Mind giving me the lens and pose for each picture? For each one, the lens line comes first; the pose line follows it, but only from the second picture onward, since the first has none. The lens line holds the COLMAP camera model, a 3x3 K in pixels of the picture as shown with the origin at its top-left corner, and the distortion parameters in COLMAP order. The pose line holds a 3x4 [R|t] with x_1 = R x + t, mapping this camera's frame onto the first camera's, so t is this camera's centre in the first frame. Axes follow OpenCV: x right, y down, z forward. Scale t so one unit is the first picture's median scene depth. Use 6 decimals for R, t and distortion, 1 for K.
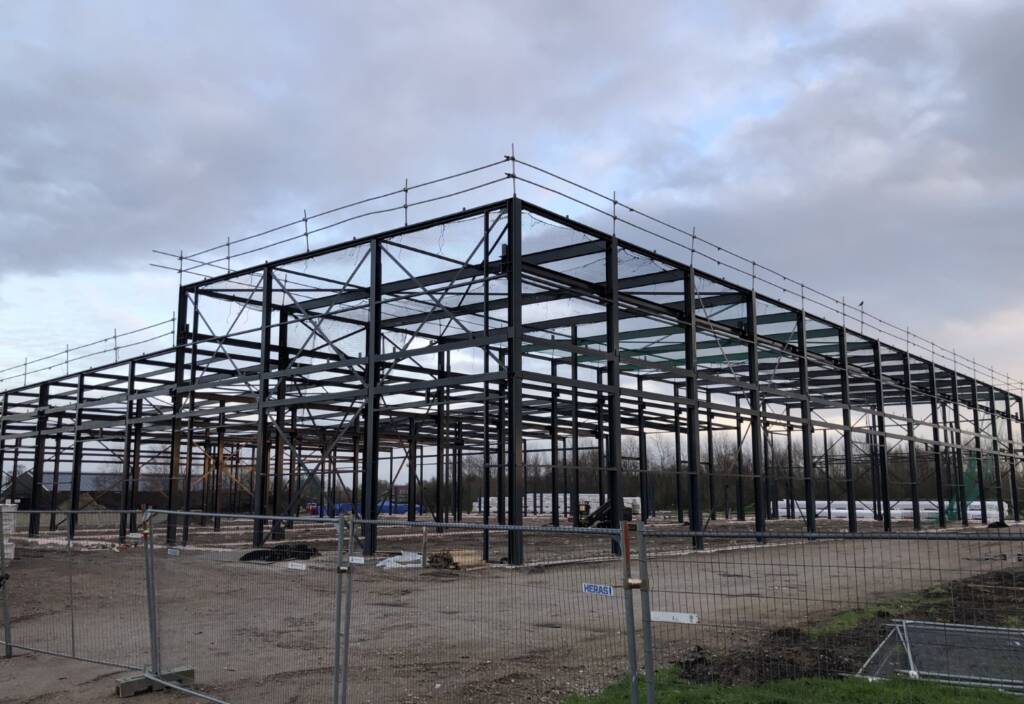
lens RADIAL K [[910.0, 0, 512.0], [0, 910.0, 352.0], [0, 0, 1]] dist [0.007066, -0.005496]
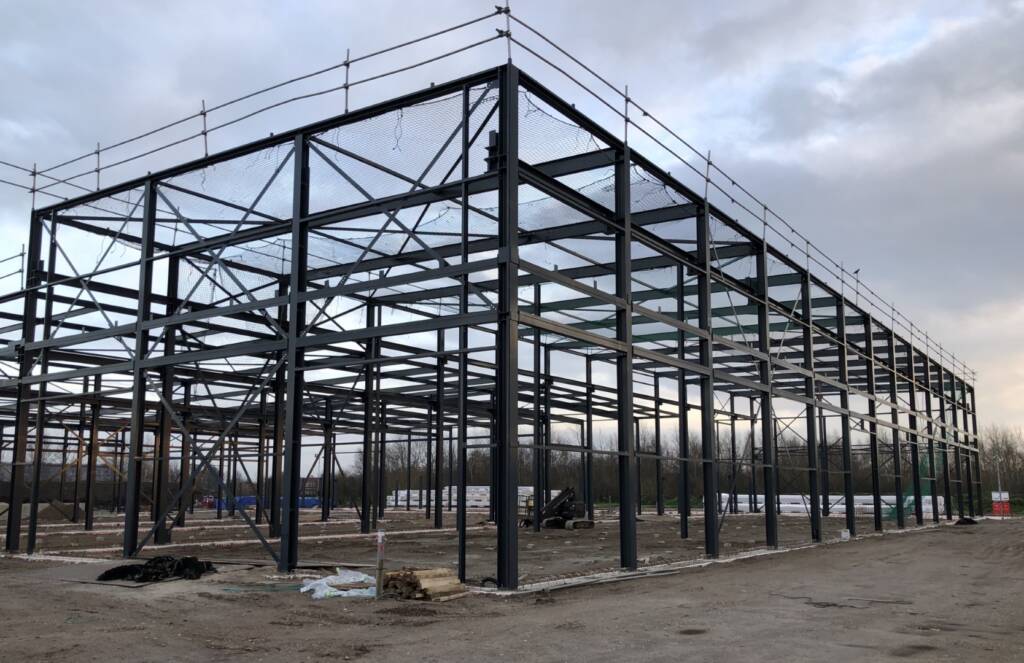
lens RADIAL K [[902.5, 0, 513.8], [0, 902.5, 359.2], [0, 0, 1]] dist [-0.012442, 0.006401]
pose [[0.994156, 0.019069, 0.106259, -0.044342], [-0.020554, 0.999706, 0.012891, 0.033715], [-0.105982, -0.015000, 0.994255, 0.215038]]
